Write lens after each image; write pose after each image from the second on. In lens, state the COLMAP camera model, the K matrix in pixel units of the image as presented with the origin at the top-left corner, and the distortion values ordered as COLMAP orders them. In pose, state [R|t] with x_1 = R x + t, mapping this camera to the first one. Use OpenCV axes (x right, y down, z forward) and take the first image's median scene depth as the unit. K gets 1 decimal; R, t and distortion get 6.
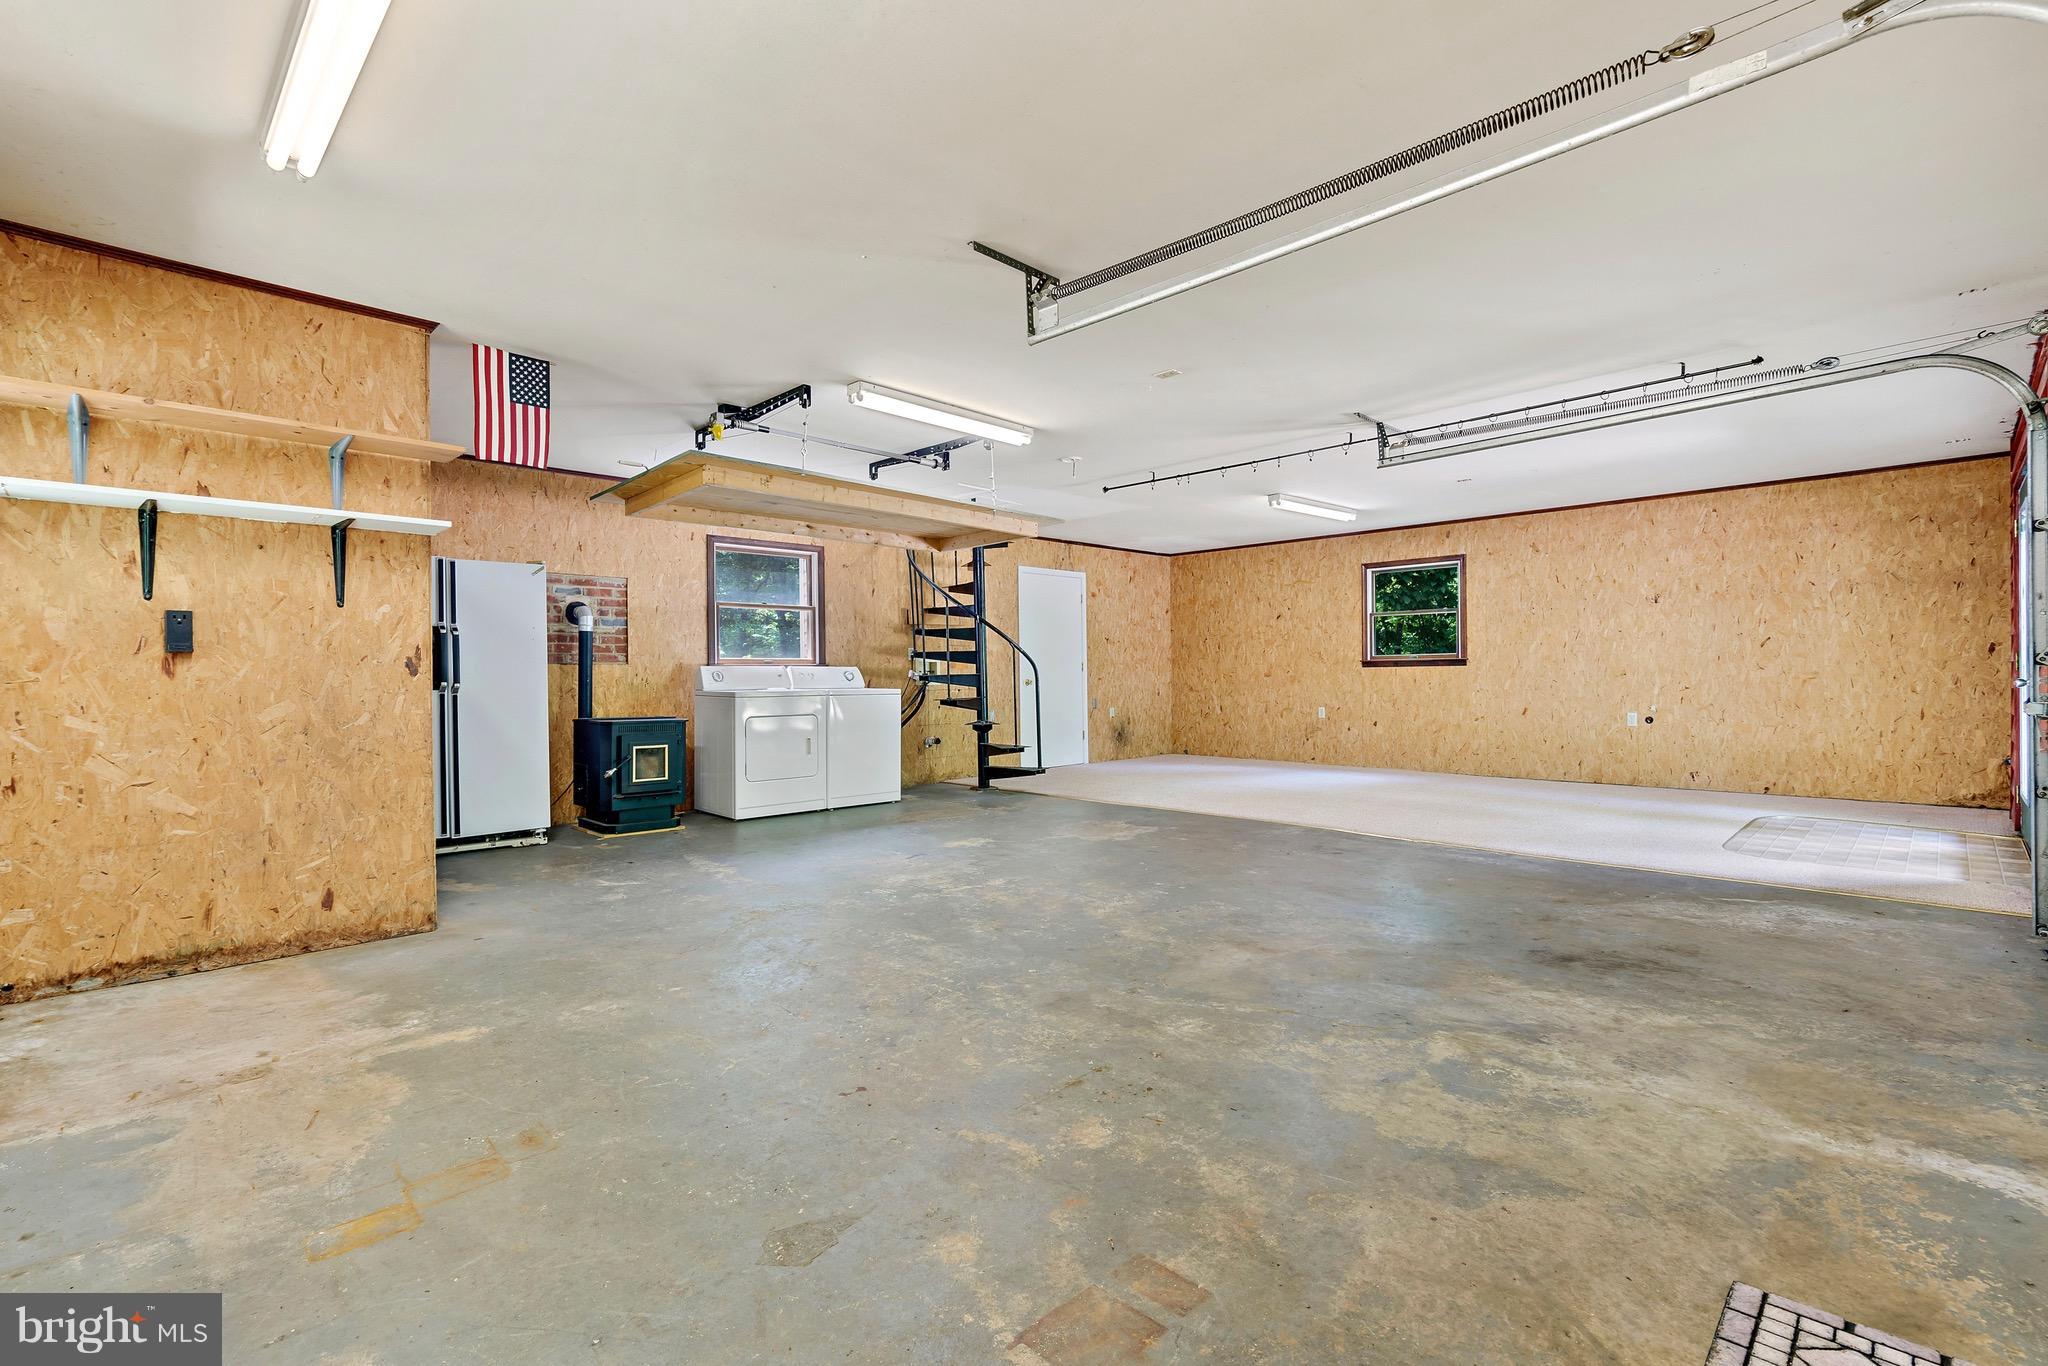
lens RADIAL K [[926.2, 0, 1016.2], [0, 926.2, 680.7], [0, 0, 1]] dist [-0.007630, 0.002337]
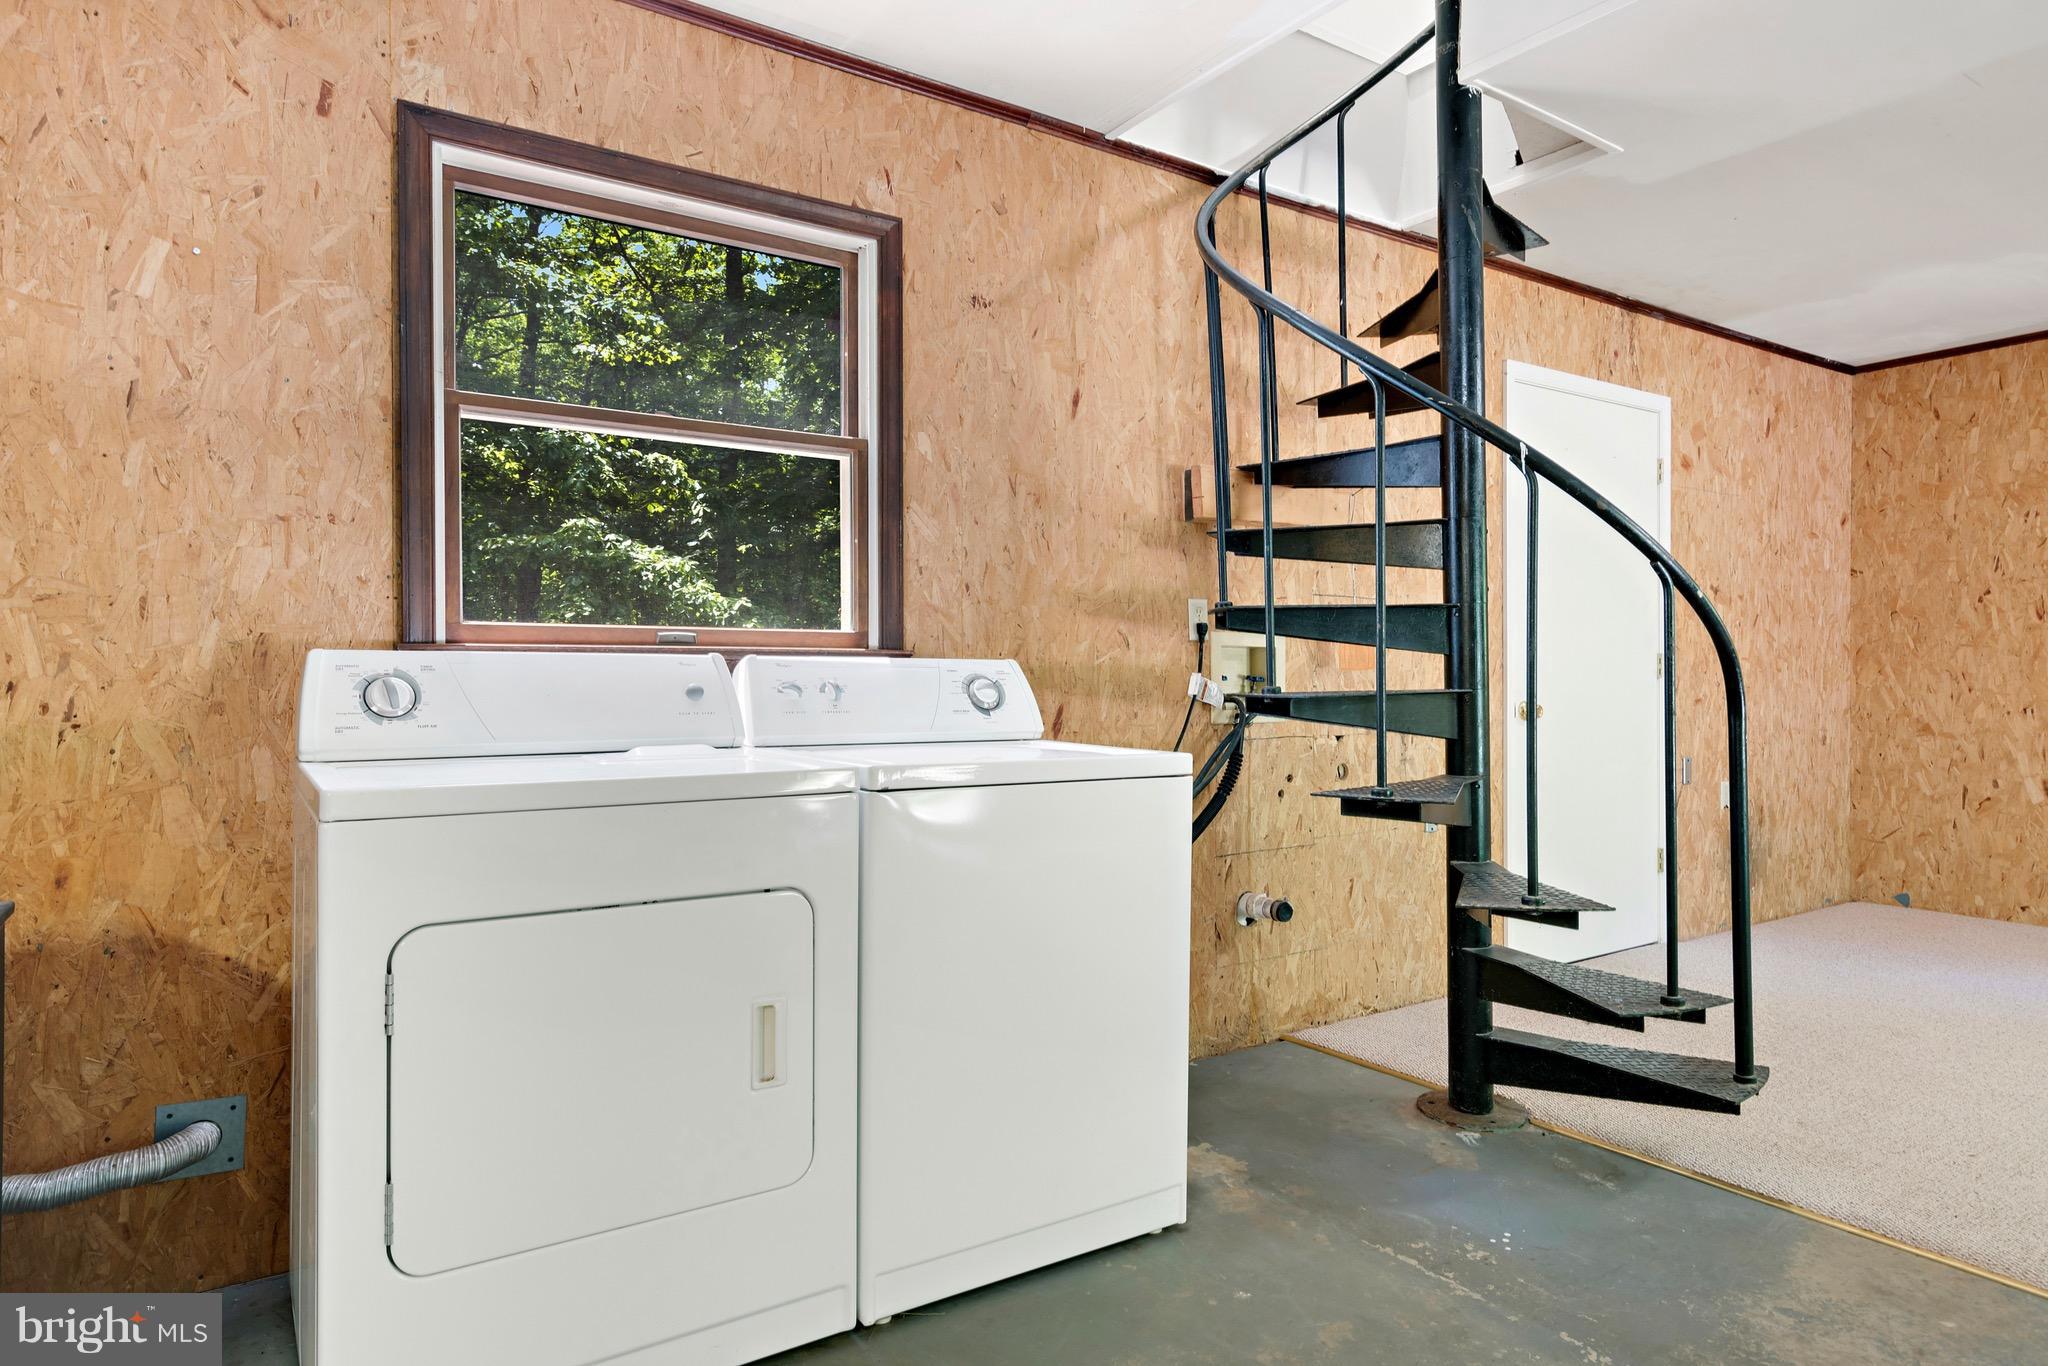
lens RADIAL K [[1211.2, 0, 1025.0], [0, 1211.2, 682.4], [0, 0, 1]] dist [0.005872, 0.001003]
pose [[0.983888, 0.011033, -0.178444, -0.101232], [-0.010934, 0.999939, 0.001539, -0.008543], [0.178450, 0.000437, 0.983949, 0.623701]]
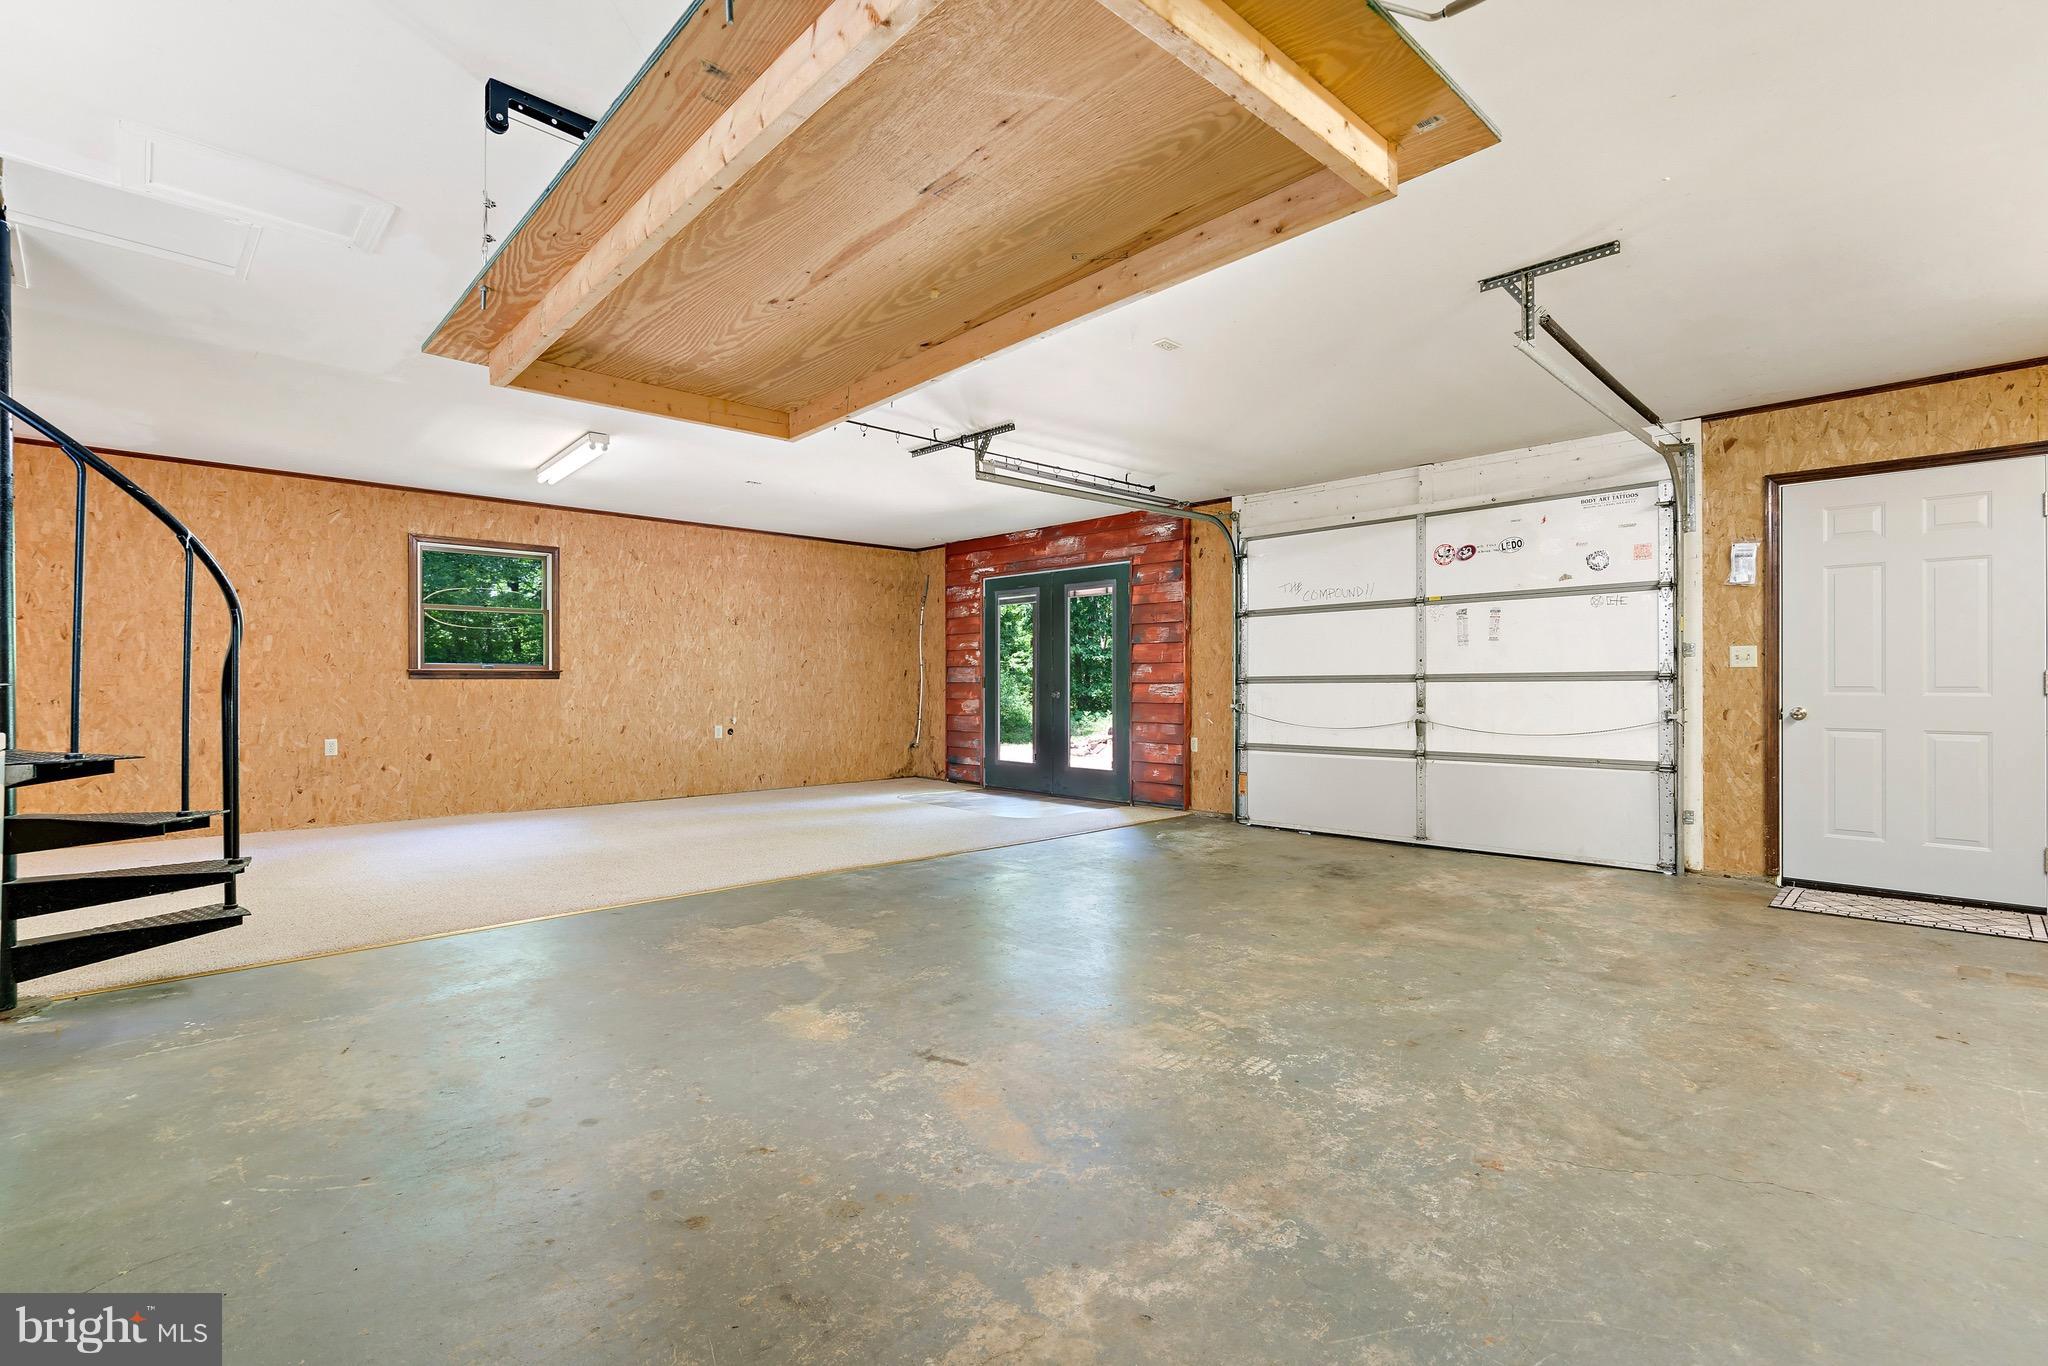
lens RADIAL K [[926.2, 0, 1021.1], [0, 926.2, 680.8], [0, 0, 1]] dist [-0.007630, 0.002337]
pose [[0.006649, 0.012545, 0.999899, -0.381179], [0.006675, 0.999898, -0.012590, -0.001169], [-0.999956, 0.006758, 0.006564, 0.609398]]
